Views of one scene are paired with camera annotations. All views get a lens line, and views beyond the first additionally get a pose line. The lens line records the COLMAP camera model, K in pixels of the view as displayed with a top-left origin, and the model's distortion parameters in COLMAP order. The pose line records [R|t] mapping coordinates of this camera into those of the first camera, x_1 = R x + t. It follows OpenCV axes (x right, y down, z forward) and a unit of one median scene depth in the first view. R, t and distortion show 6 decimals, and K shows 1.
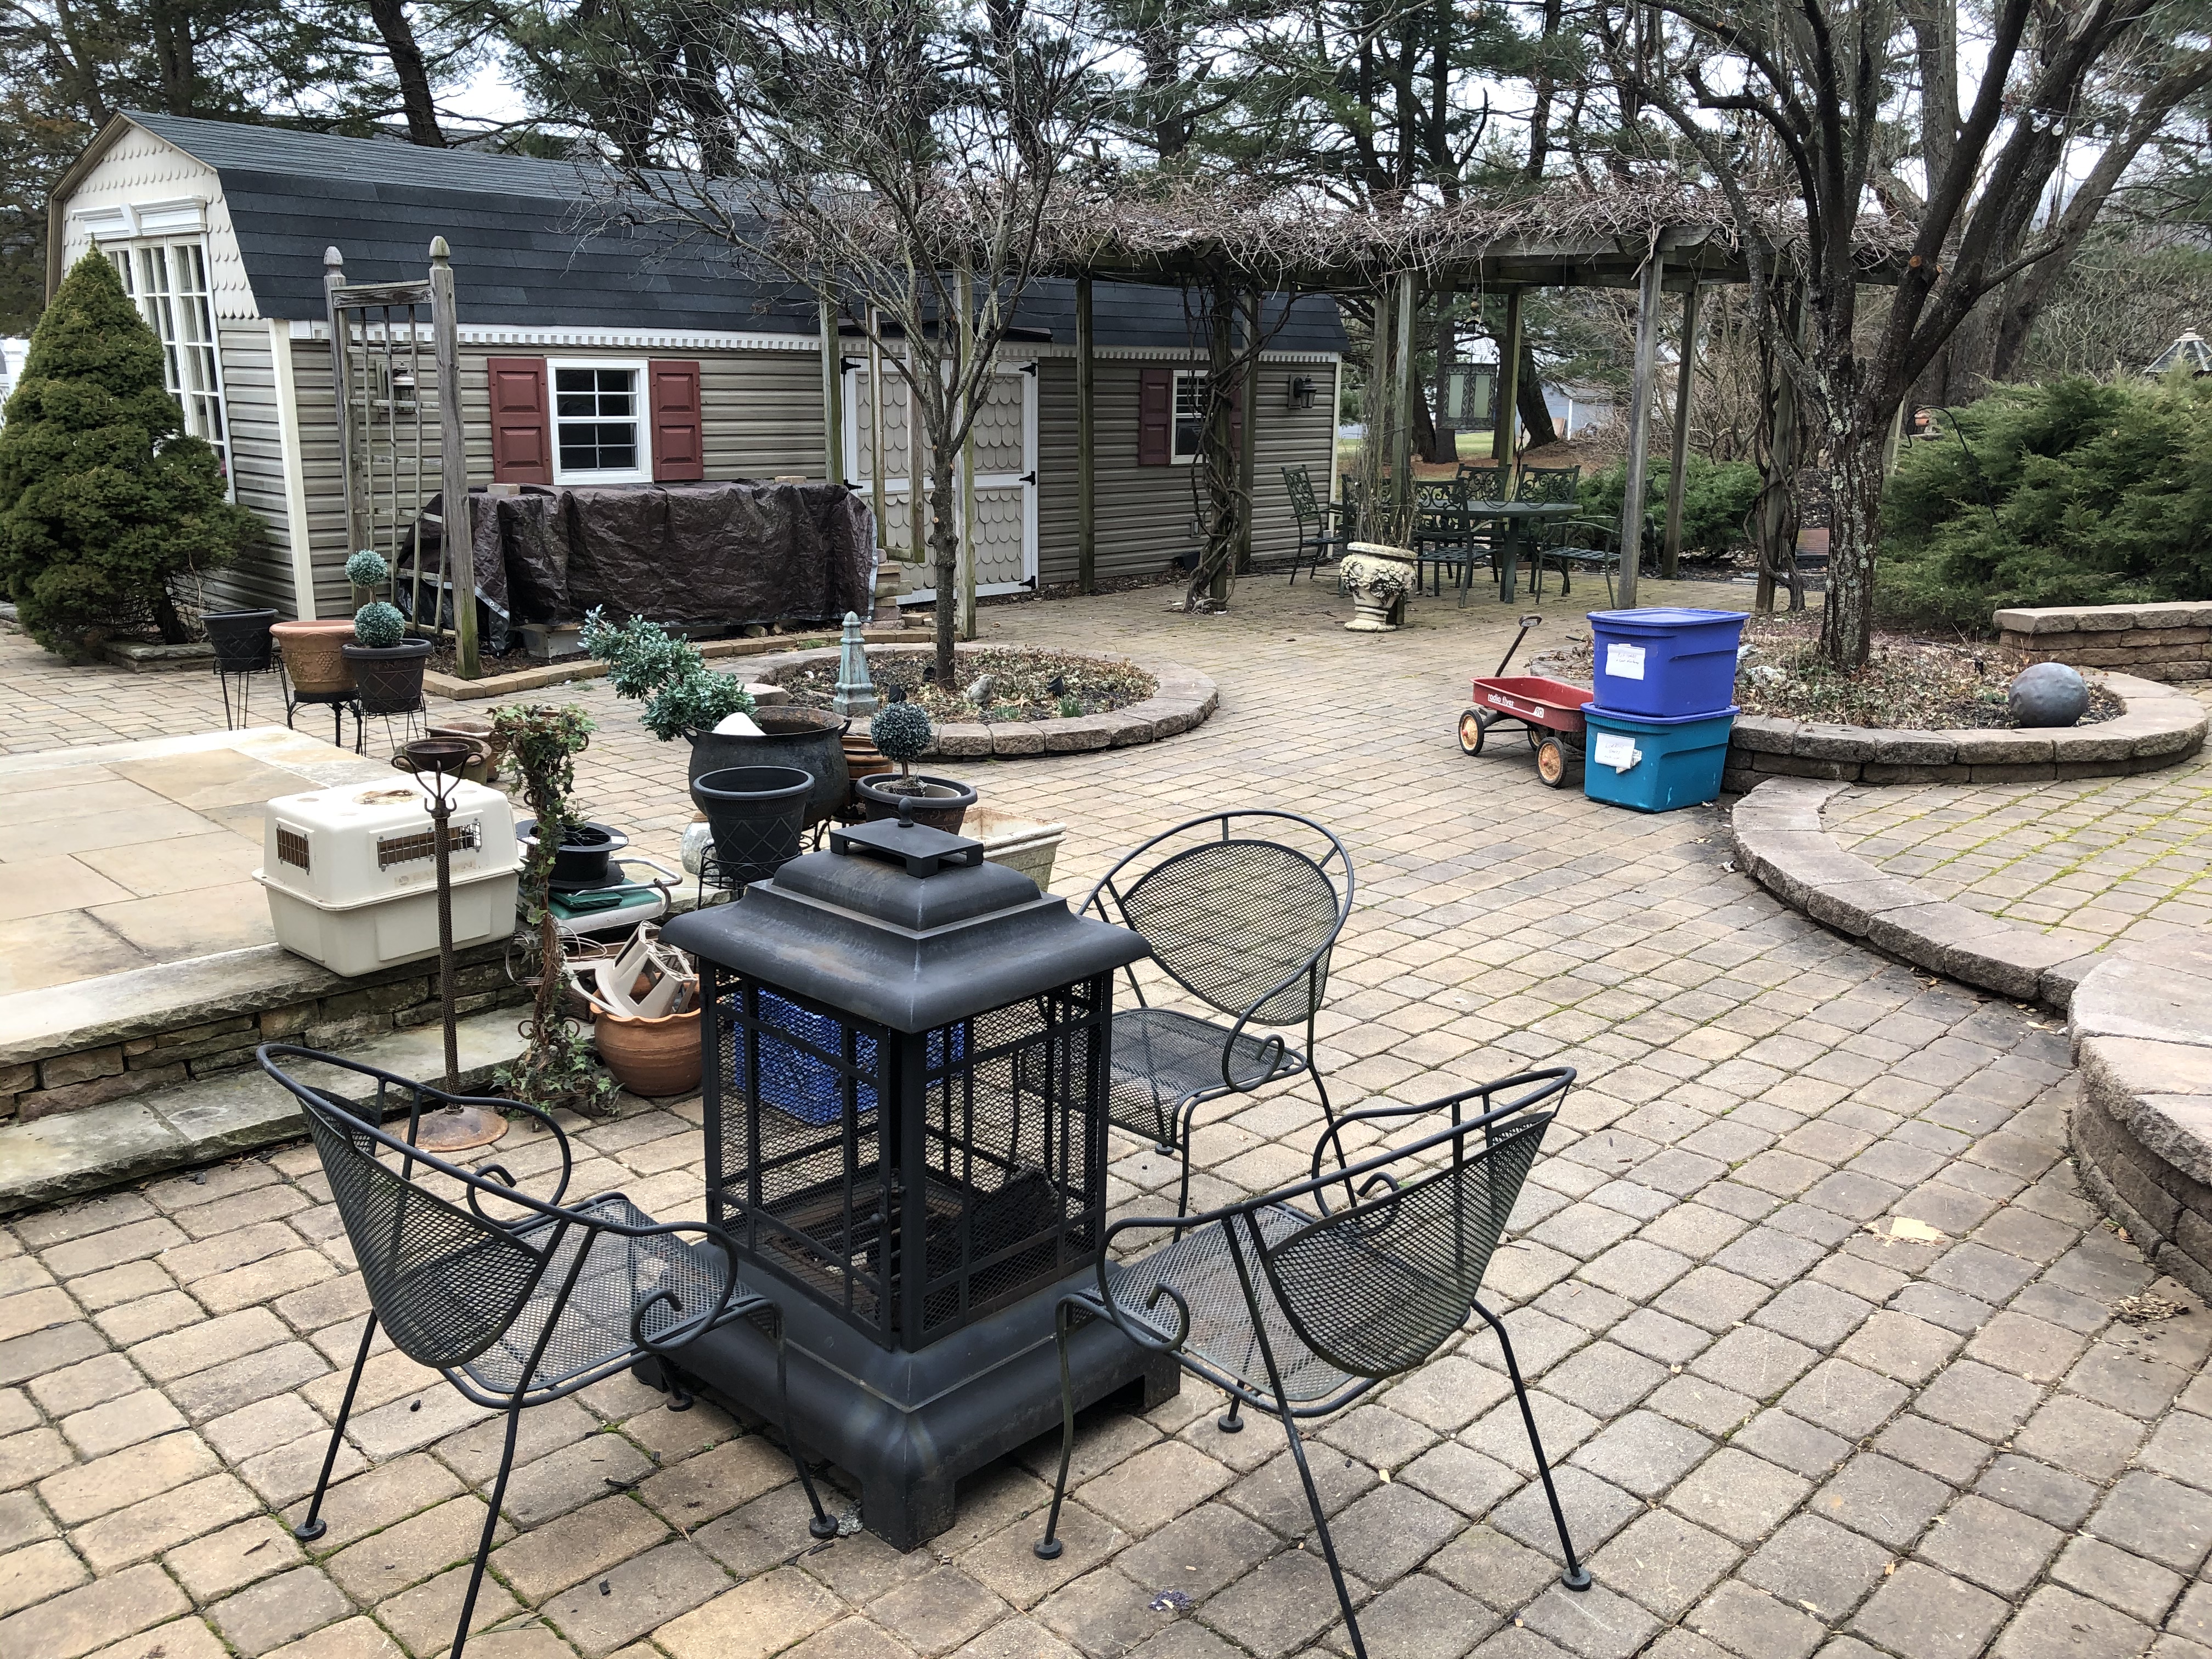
lens RADIAL K [[1820.7, 0, 1102.4], [0, 1820.7, 819.6], [0, 0, 1]] dist [0.013436, 0.002616]
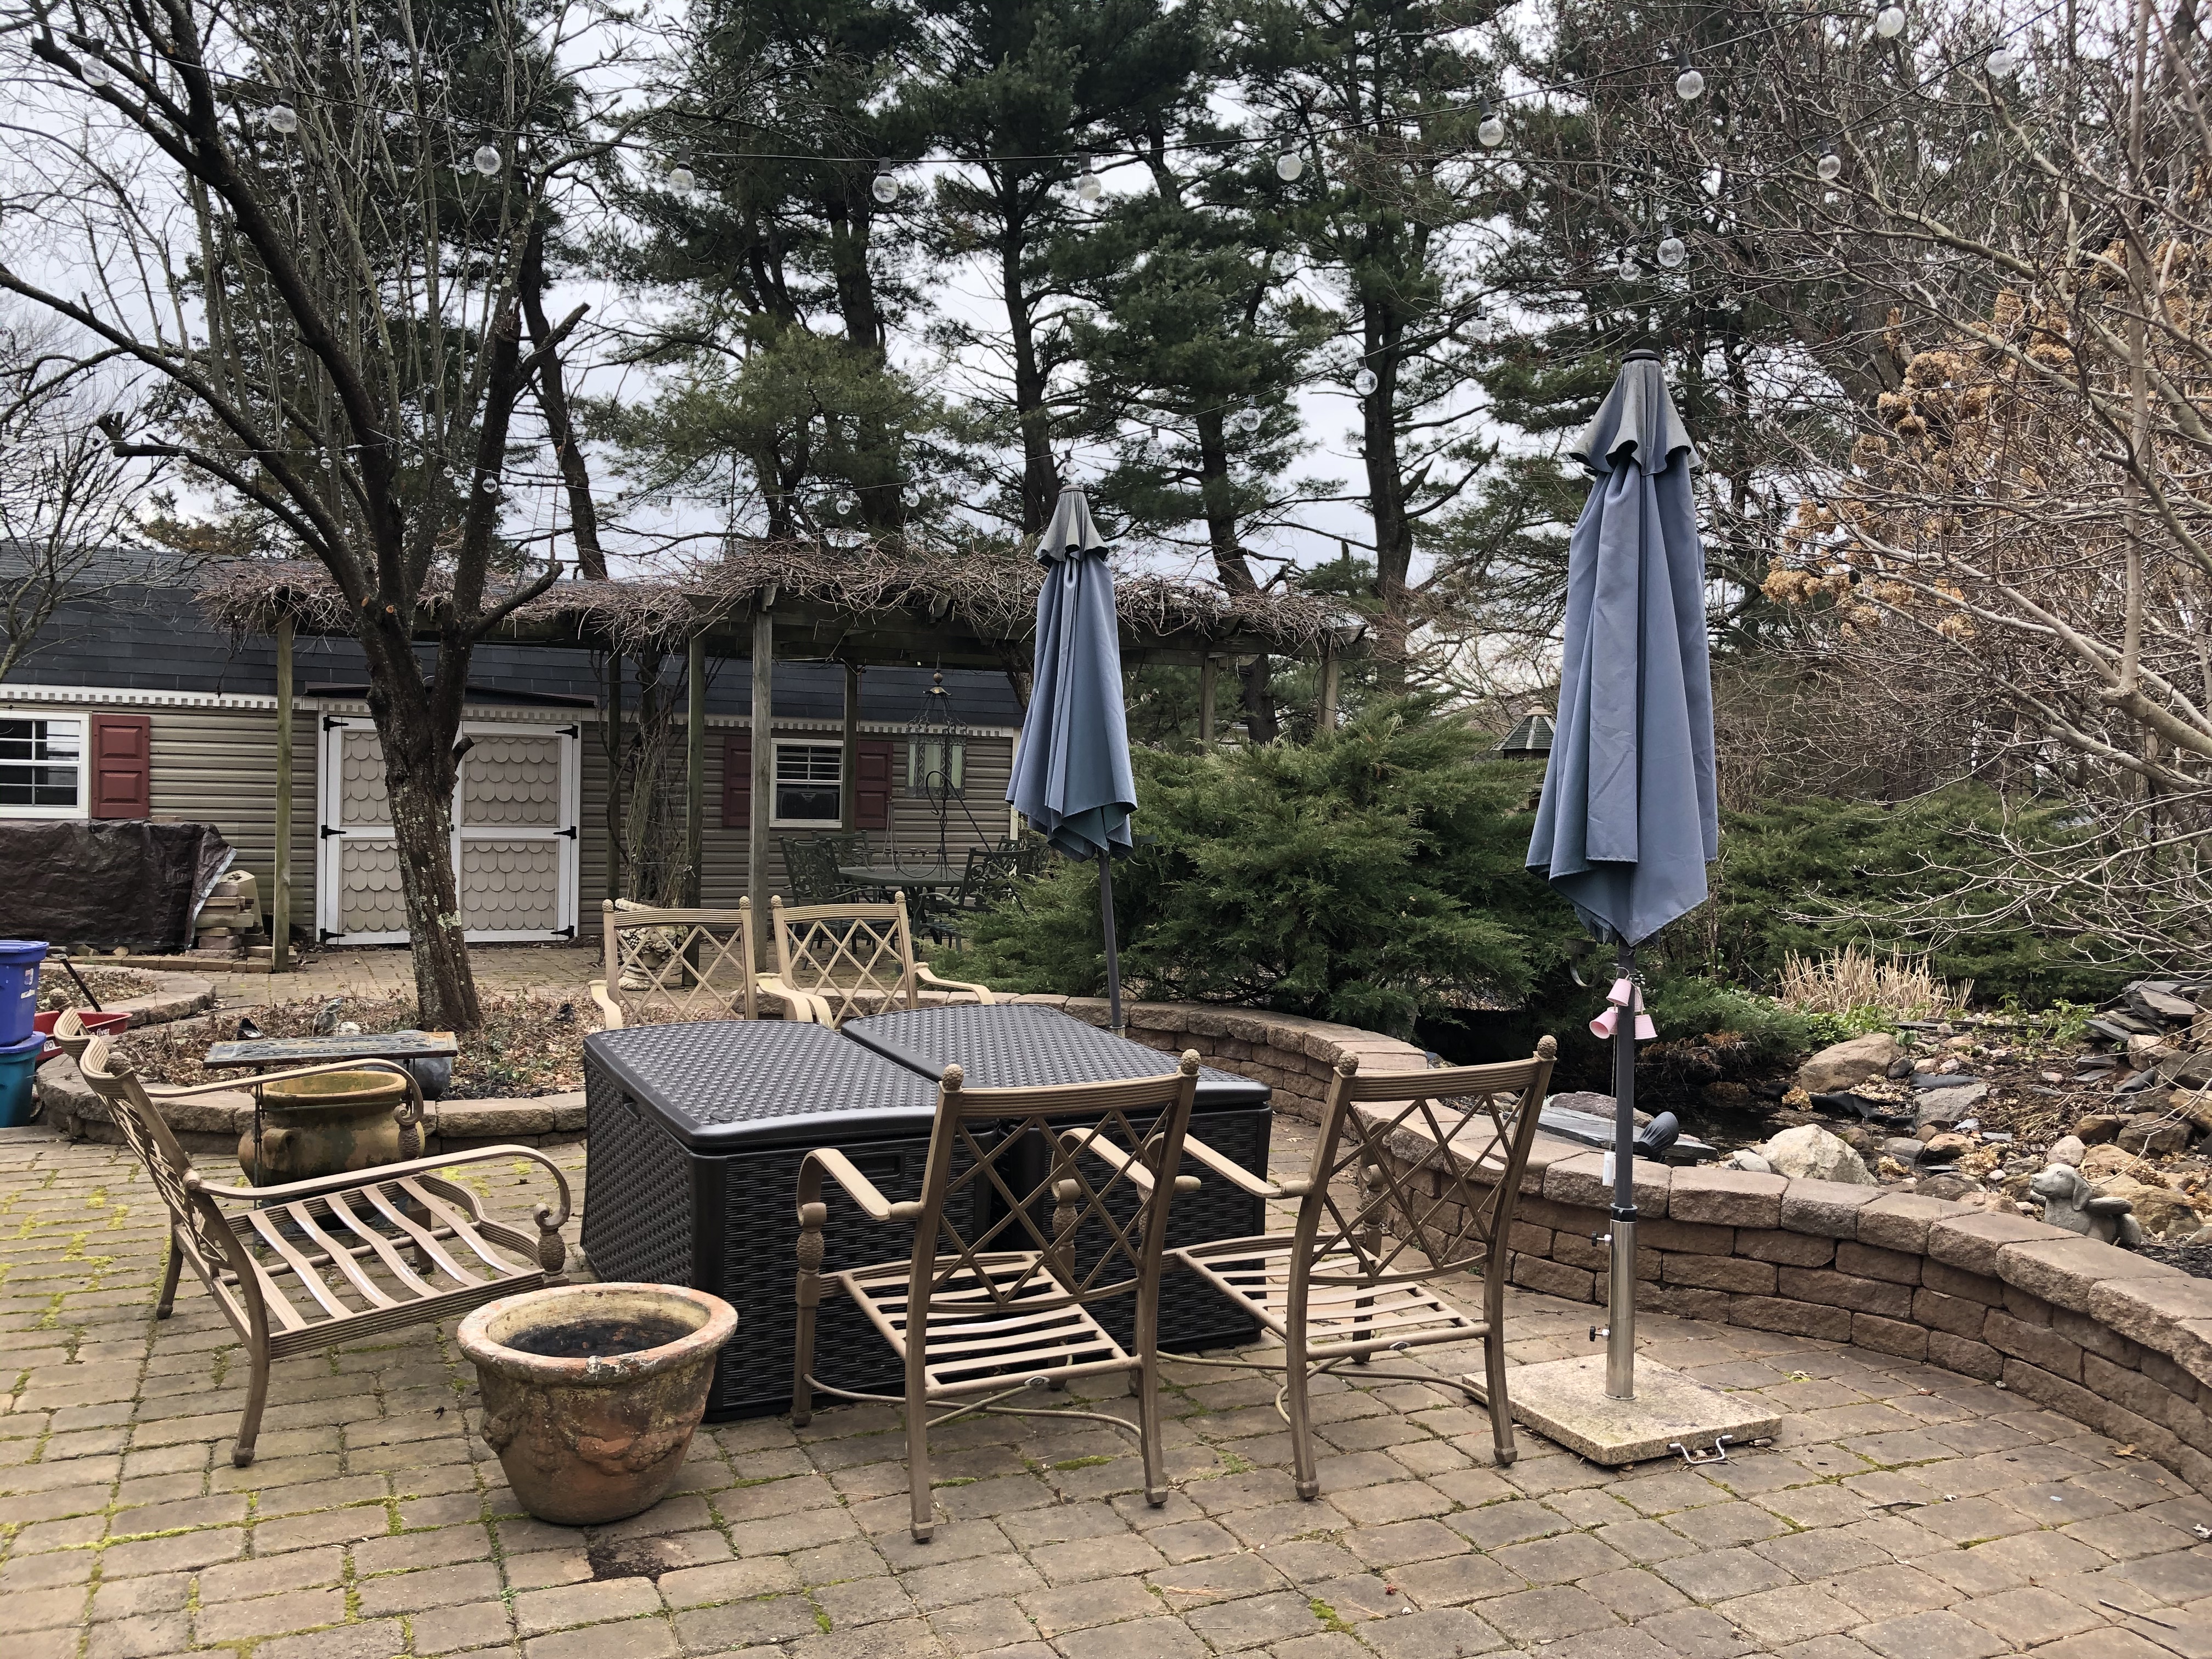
lens RADIAL K [[1820.7, 0, 1104.6], [0, 1820.7, 831.9], [0, 0, 1]] dist [0.013436, 0.002616]
pose [[0.948860, 0.025641, -0.314653, 0.697704], [-0.090579, 0.976902, -0.193540, -0.015259], [0.302423, 0.212143, 0.929266, 0.140691]]
